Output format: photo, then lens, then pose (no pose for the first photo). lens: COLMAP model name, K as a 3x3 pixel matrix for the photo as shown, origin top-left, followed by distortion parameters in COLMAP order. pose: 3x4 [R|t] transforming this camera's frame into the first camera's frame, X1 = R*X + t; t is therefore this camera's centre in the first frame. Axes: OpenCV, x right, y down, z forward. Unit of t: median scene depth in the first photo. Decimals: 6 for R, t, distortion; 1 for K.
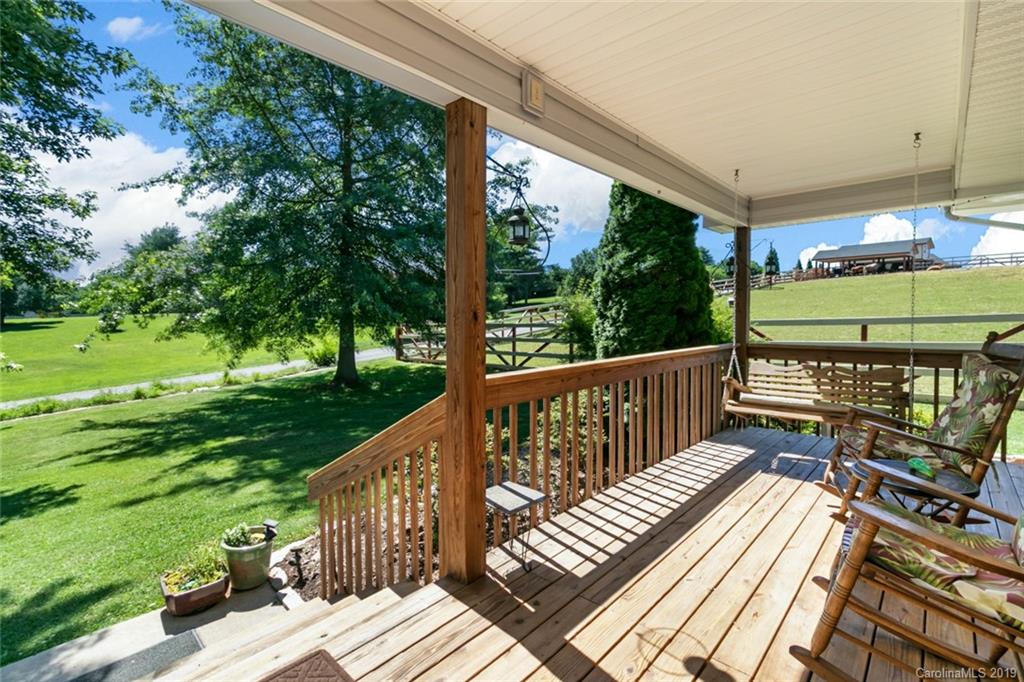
lens RADIAL K [[463.1, 0, 510.5], [0, 463.1, 335.5], [0, 0, 1]] dist [0.002526, 0.000660]
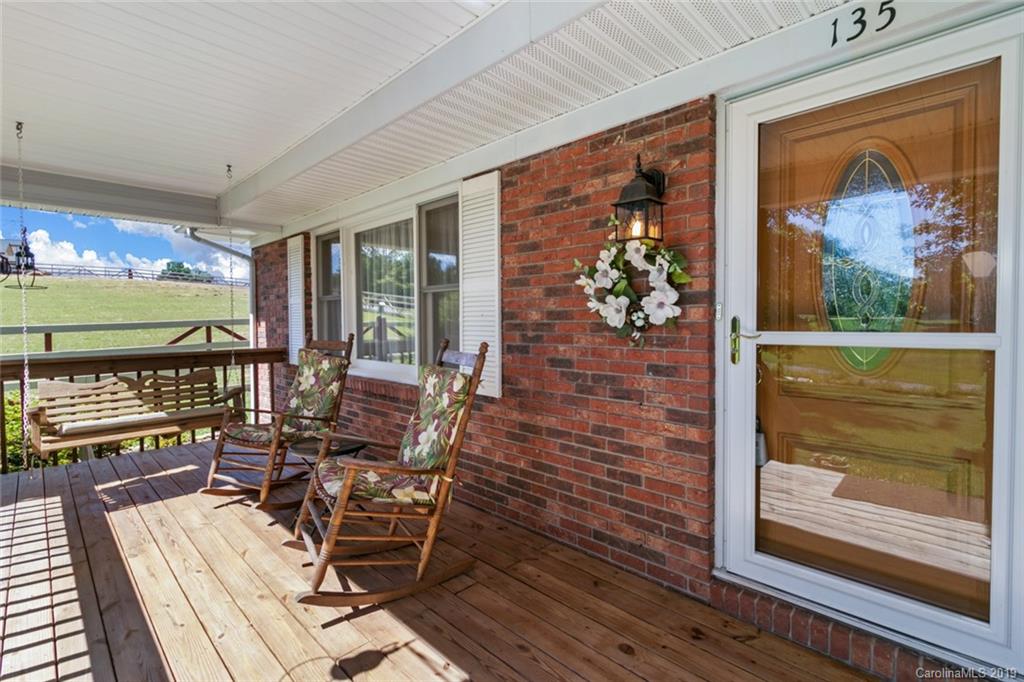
lens RADIAL K [[463.1, 0, 510.5], [0, 463.1, 335.5], [0, 0, 1]] dist [0.002526, 0.000660]
pose [[0.023829, -0.025473, 0.999391, -0.246589], [0.040138, 0.998894, 0.024503, -0.008414], [-0.998910, 0.039530, 0.024825, 0.246351]]
